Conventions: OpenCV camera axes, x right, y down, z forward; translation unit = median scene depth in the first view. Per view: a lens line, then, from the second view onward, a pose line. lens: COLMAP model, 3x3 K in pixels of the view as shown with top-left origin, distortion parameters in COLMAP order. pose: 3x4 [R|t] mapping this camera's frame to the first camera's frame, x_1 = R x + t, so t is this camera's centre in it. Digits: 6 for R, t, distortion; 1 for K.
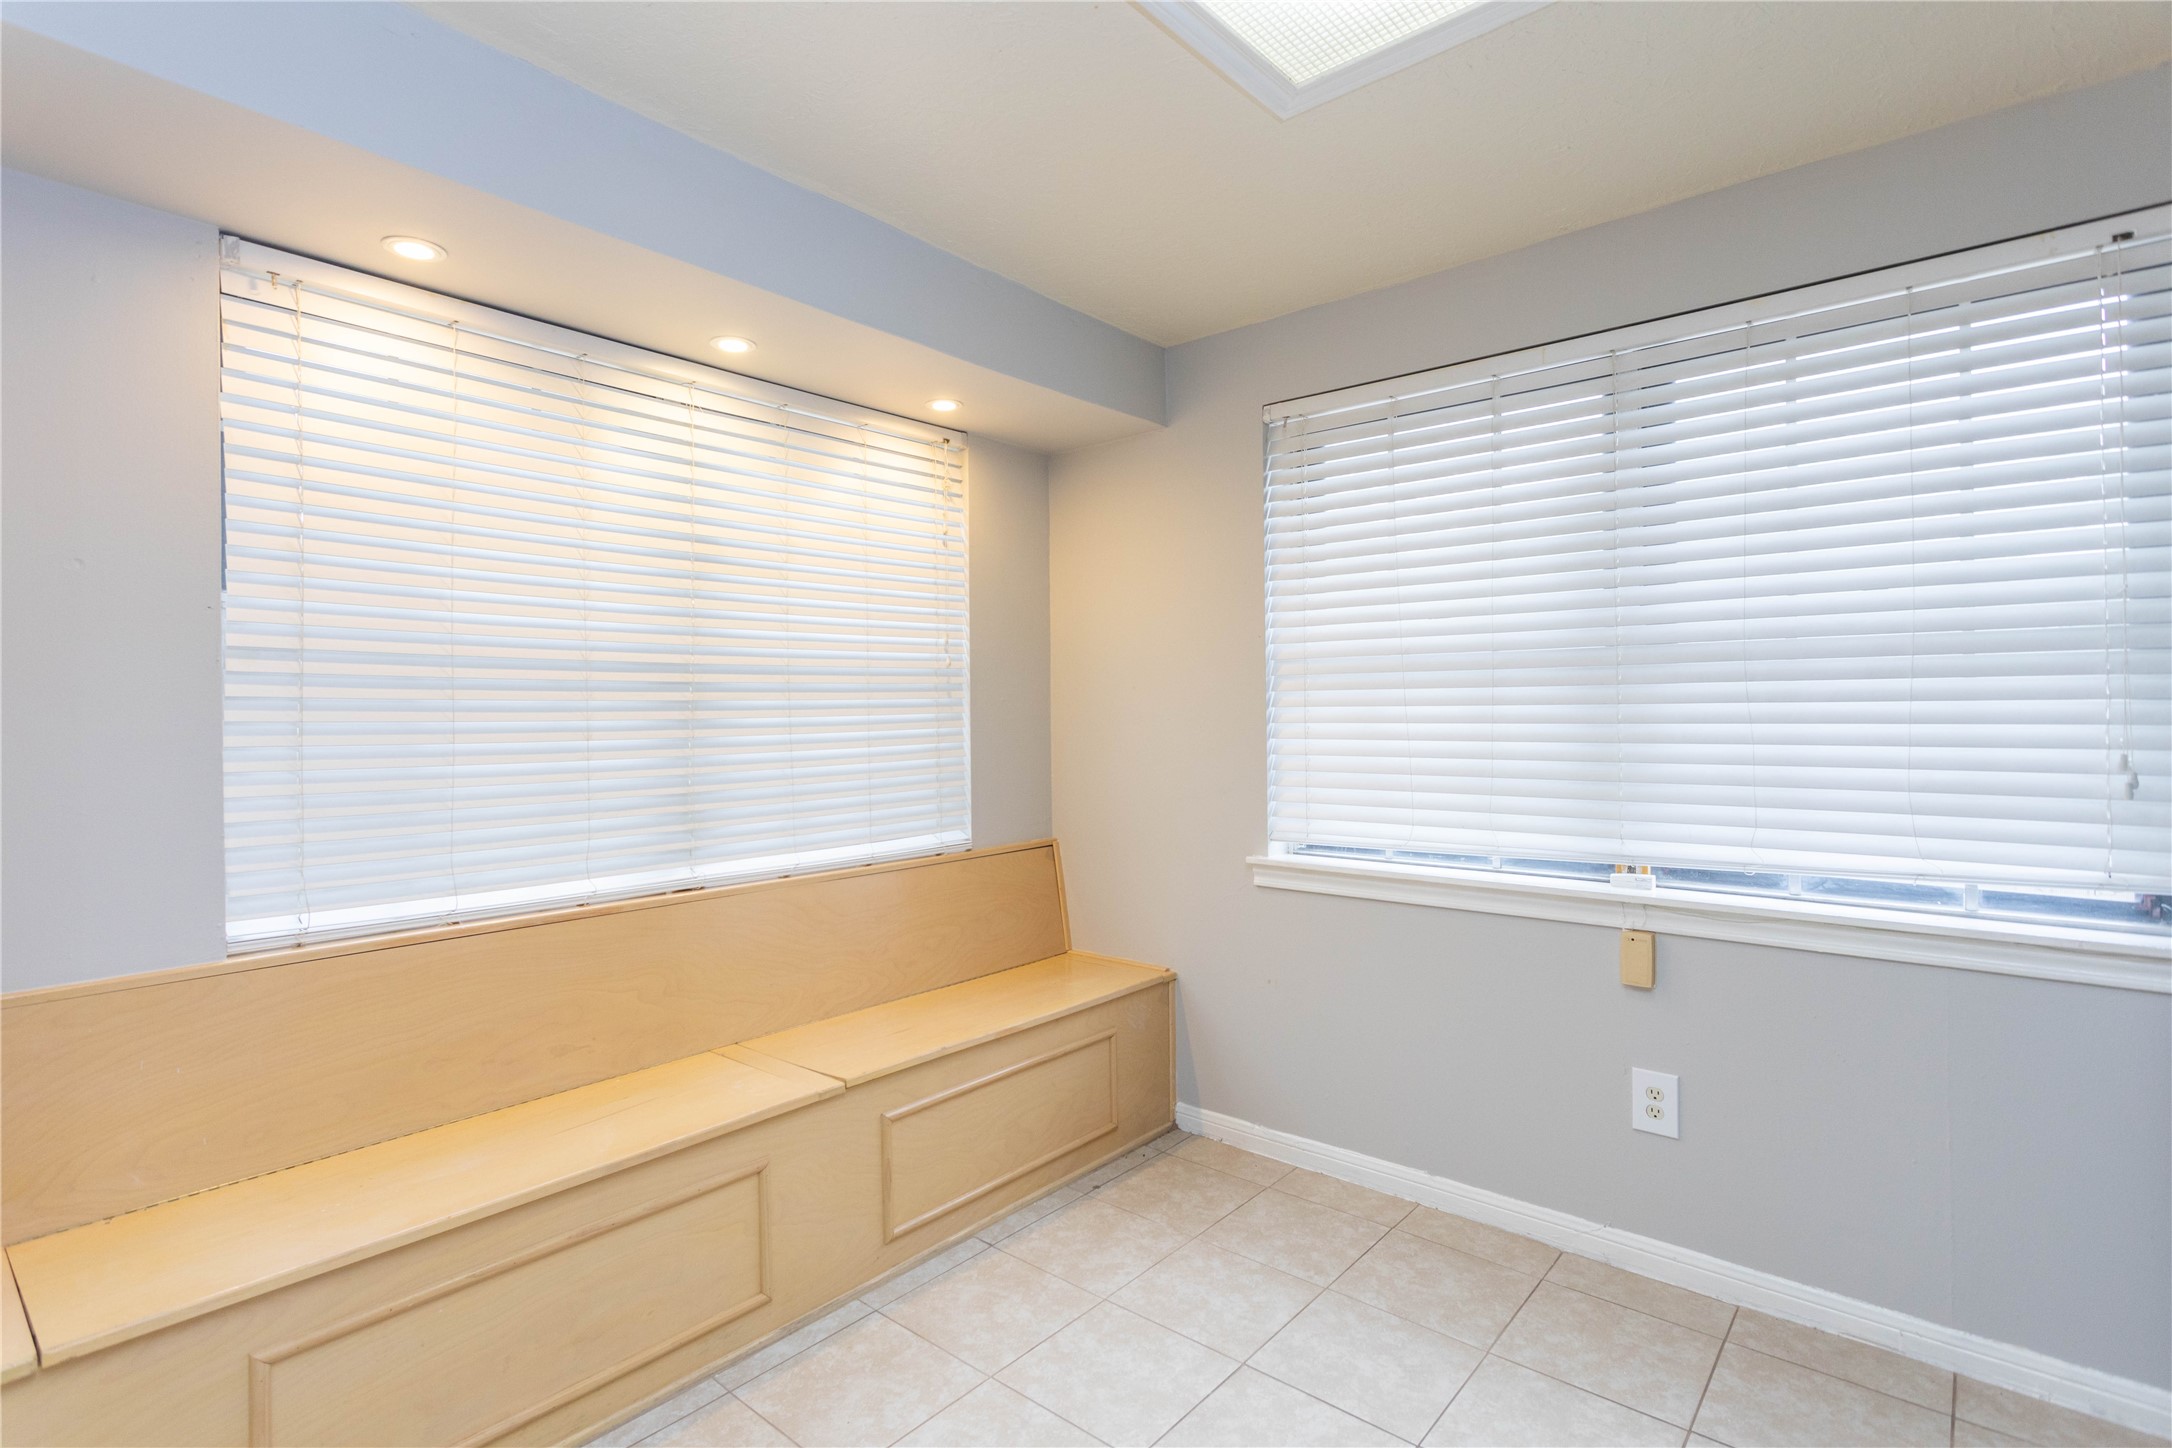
lens RADIAL K [[1042.8, 0, 1082.2], [0, 1042.8, 707.7], [0, 0, 1]] dist [0.006843, 0.000206]
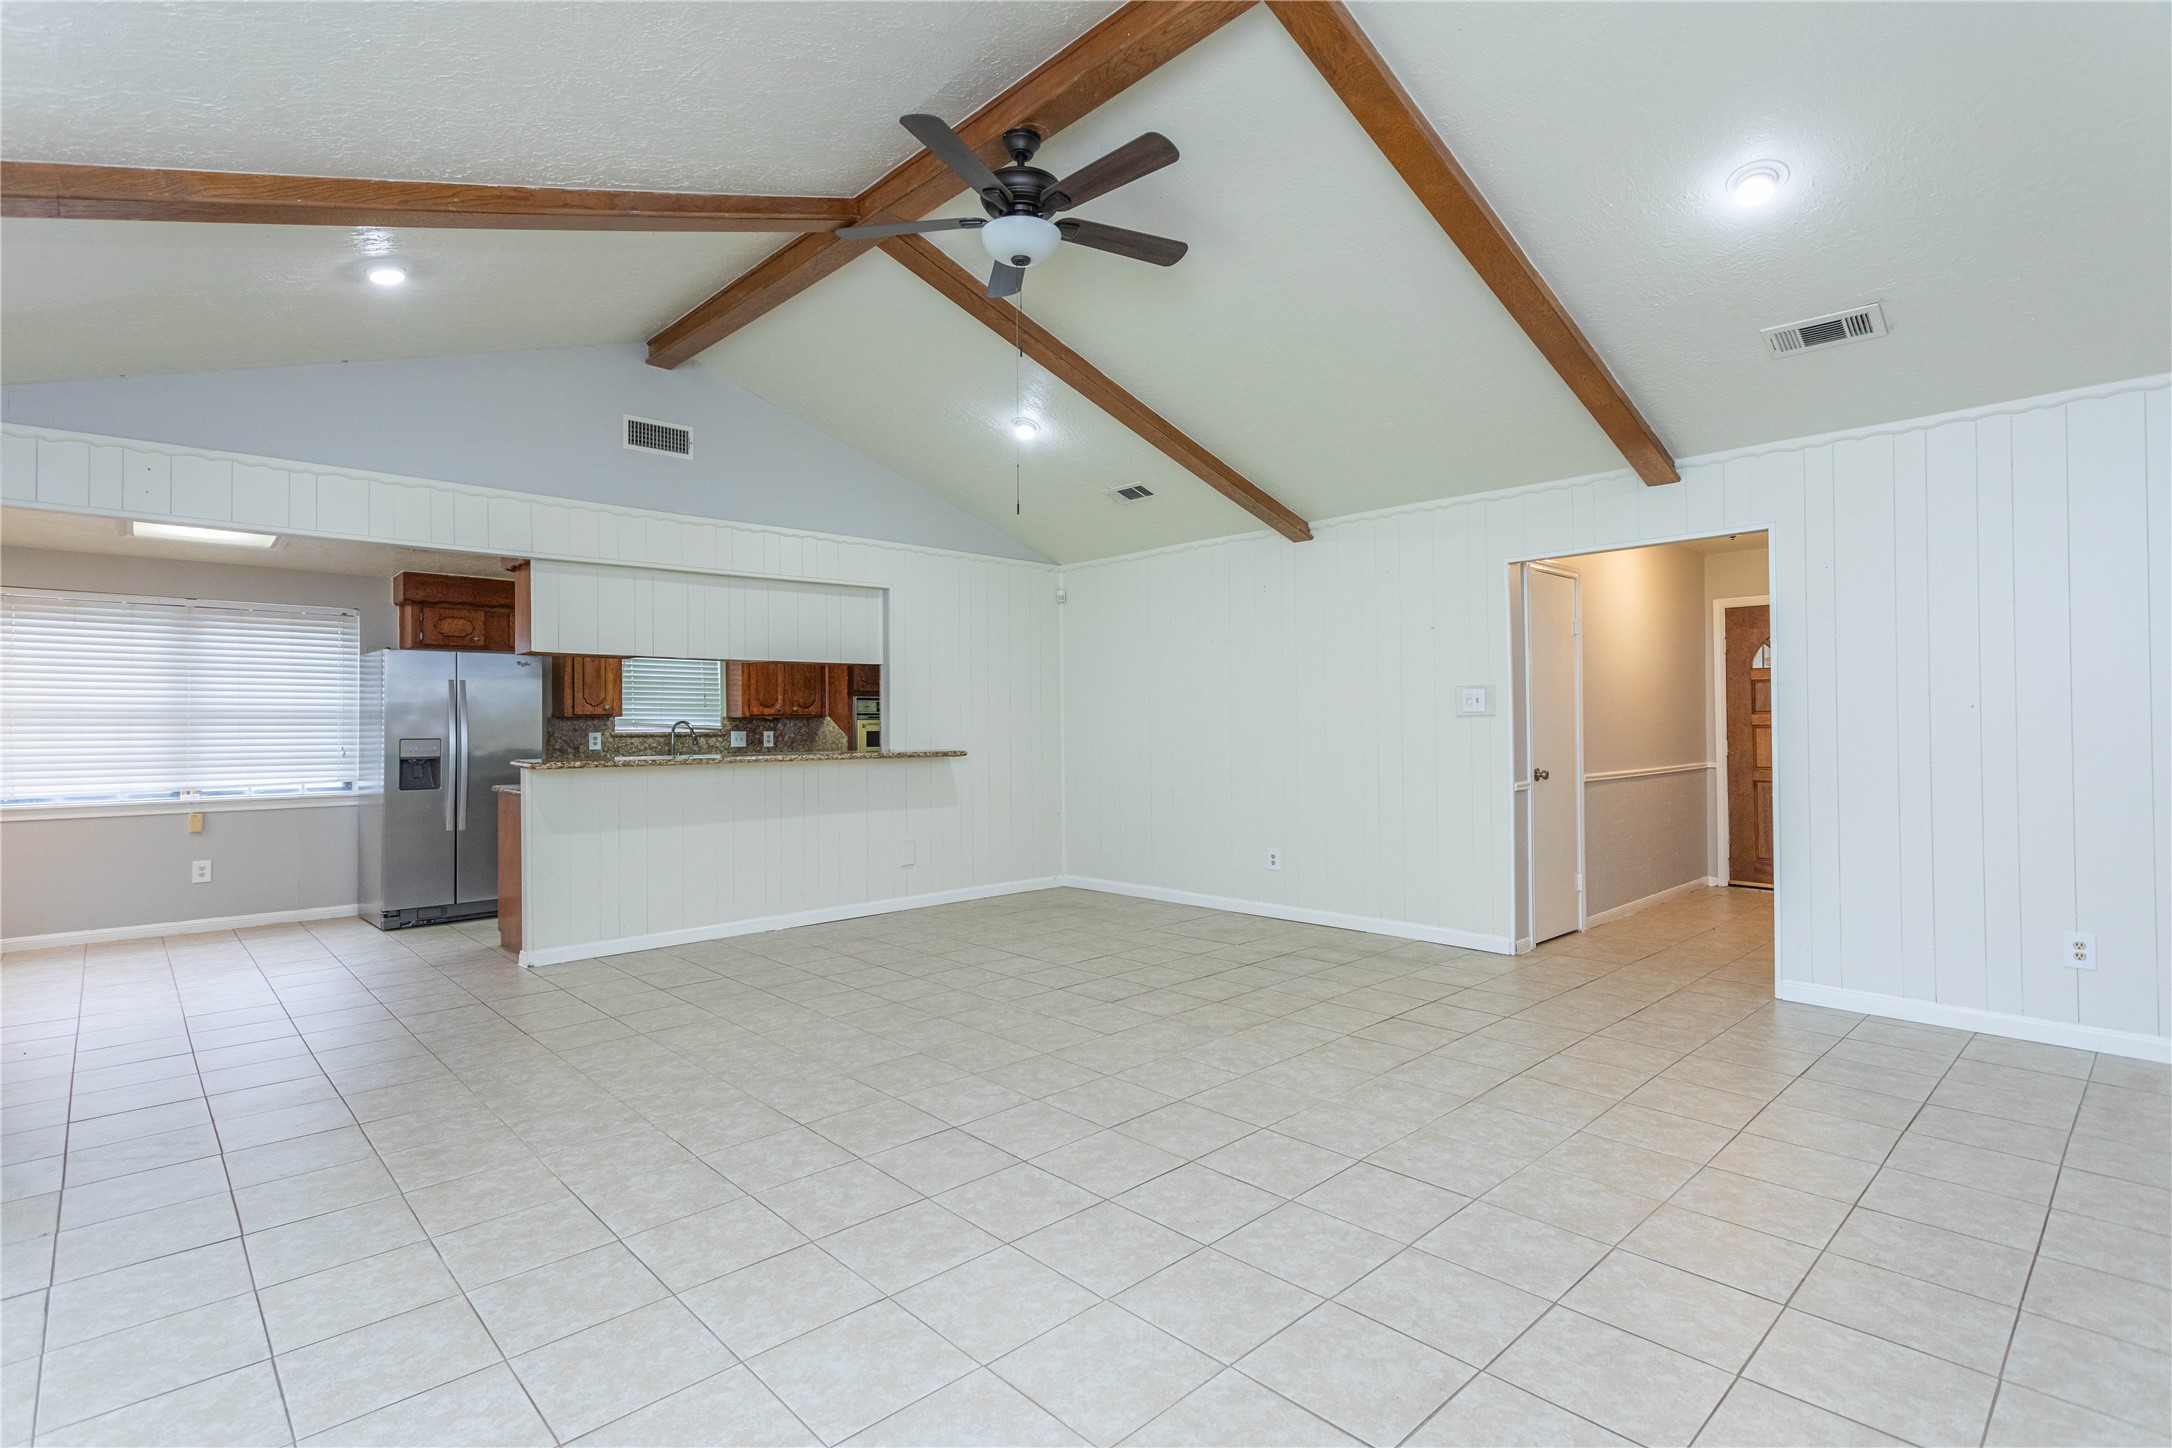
lens RADIAL K [[1042.8, 0, 1076.1], [0, 1042.8, 711.1], [0, 0, 1]] dist [0.006843, 0.000206]
pose [[0.105624, 0.022141, 0.994160, -2.117793], [0.000182, 0.999752, -0.022285, -0.000326], [-0.994406, 0.002535, 0.105593, -1.735499]]
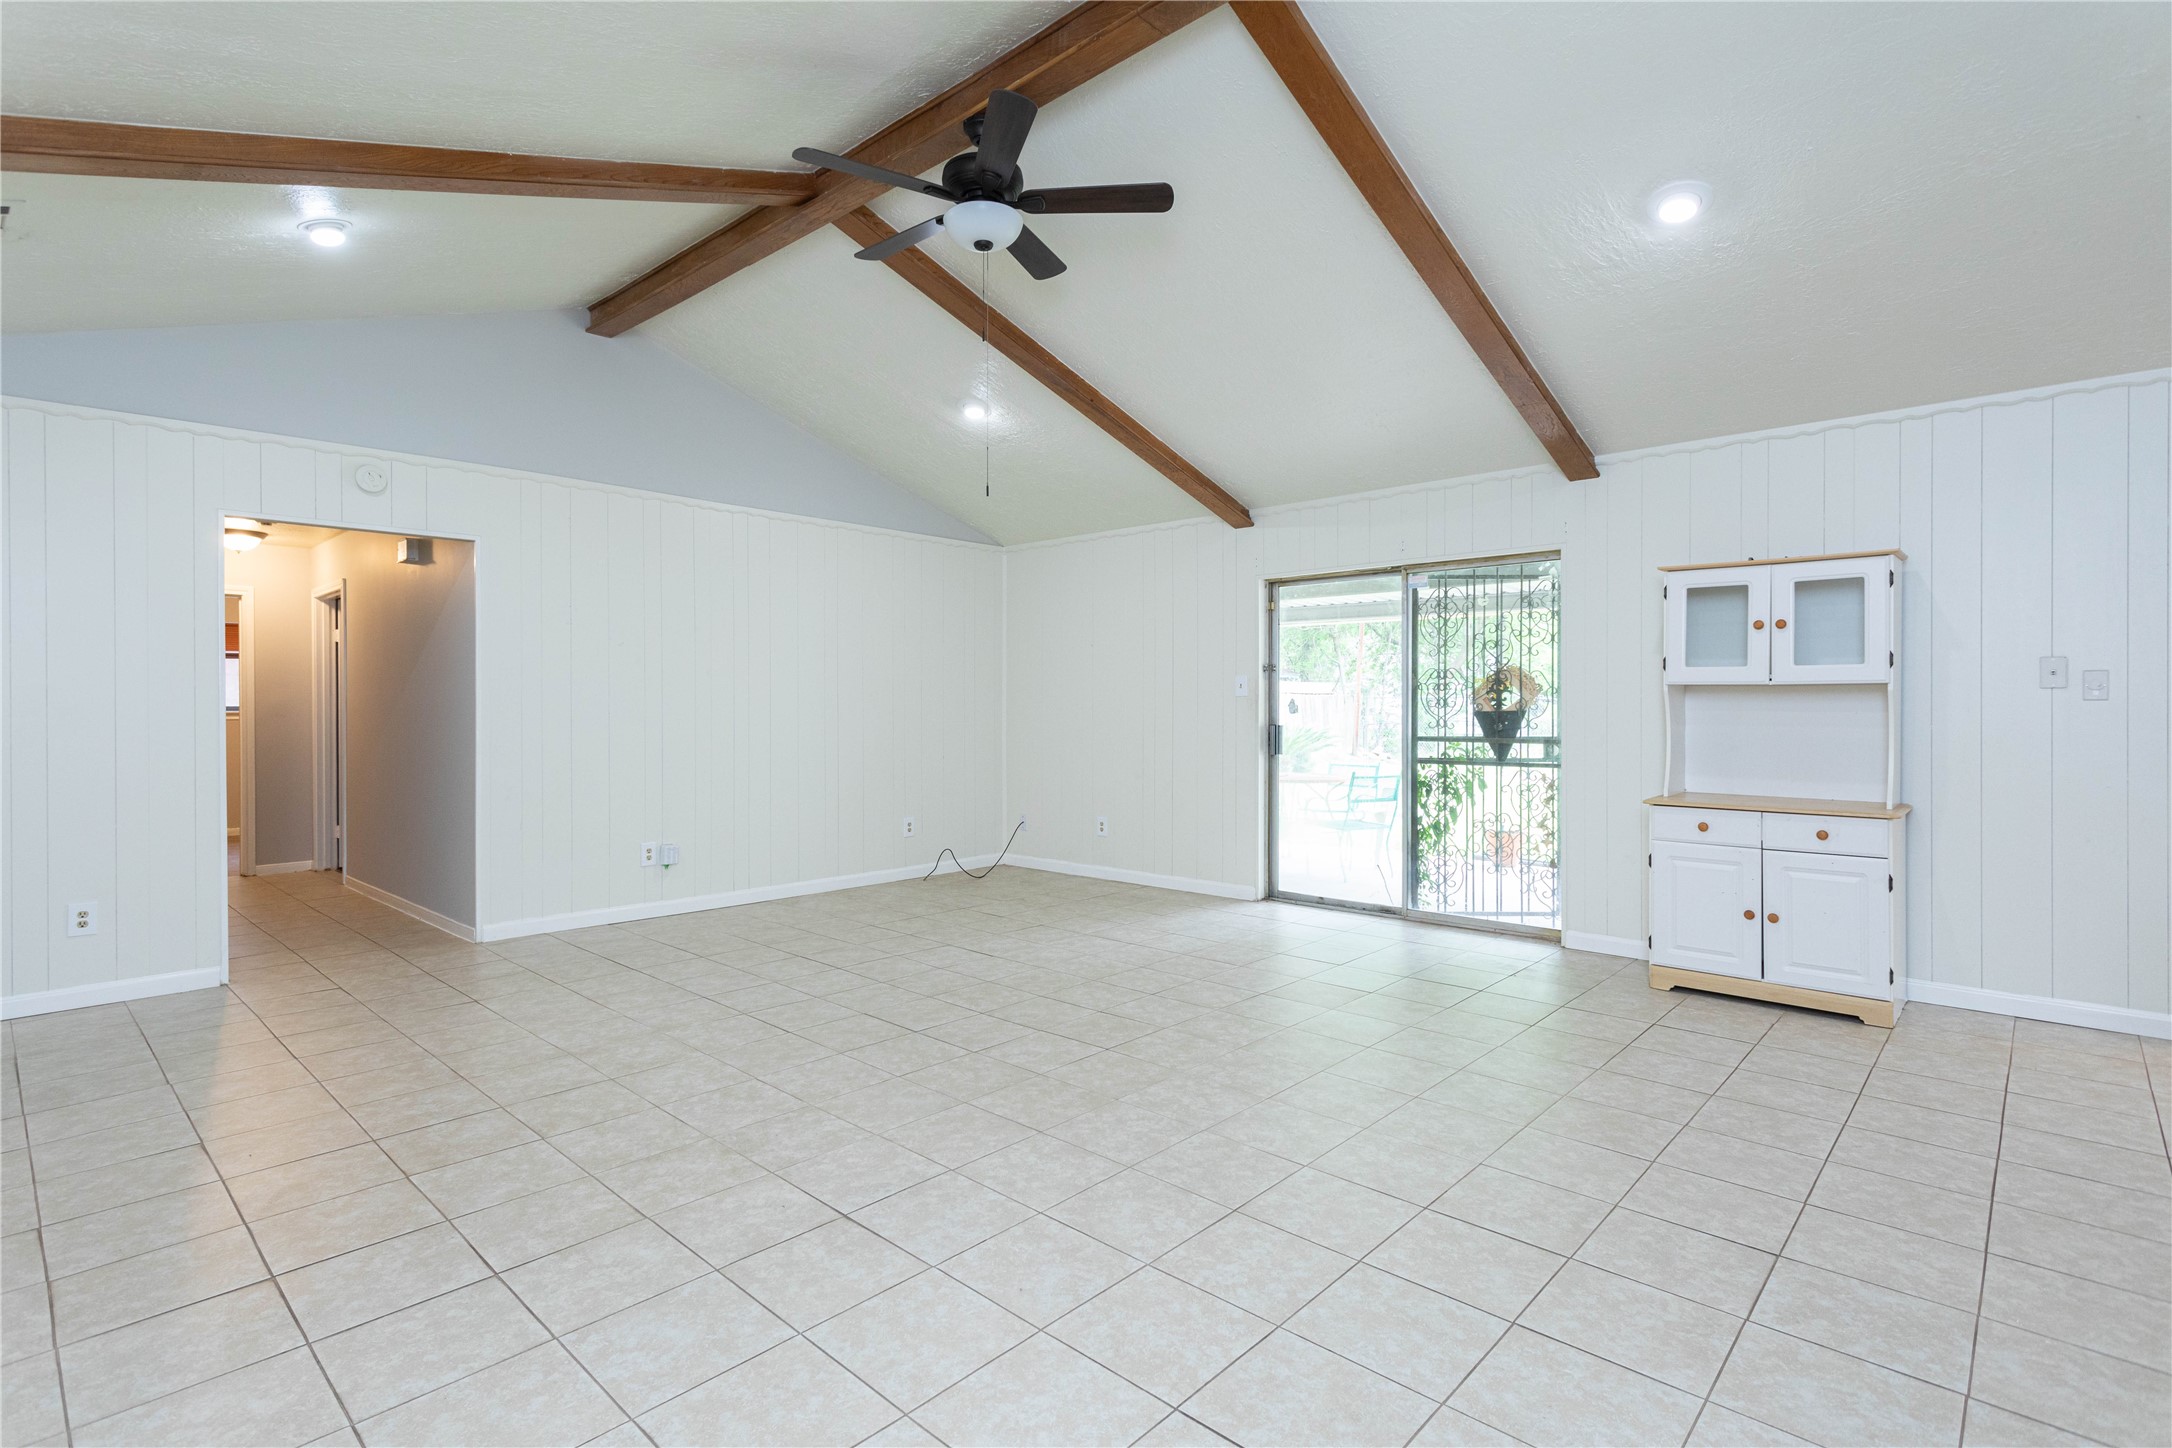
lens RADIAL K [[1042.8, 0, 1058.9], [0, 1042.8, 706.6], [0, 0, 1]] dist [0.006843, 0.000206]
pose [[-0.055738, 0.013574, -0.998353, 1.125413], [0.010483, 0.999860, 0.013009, -0.032327], [0.998390, -0.009741, -0.055873, -1.272191]]
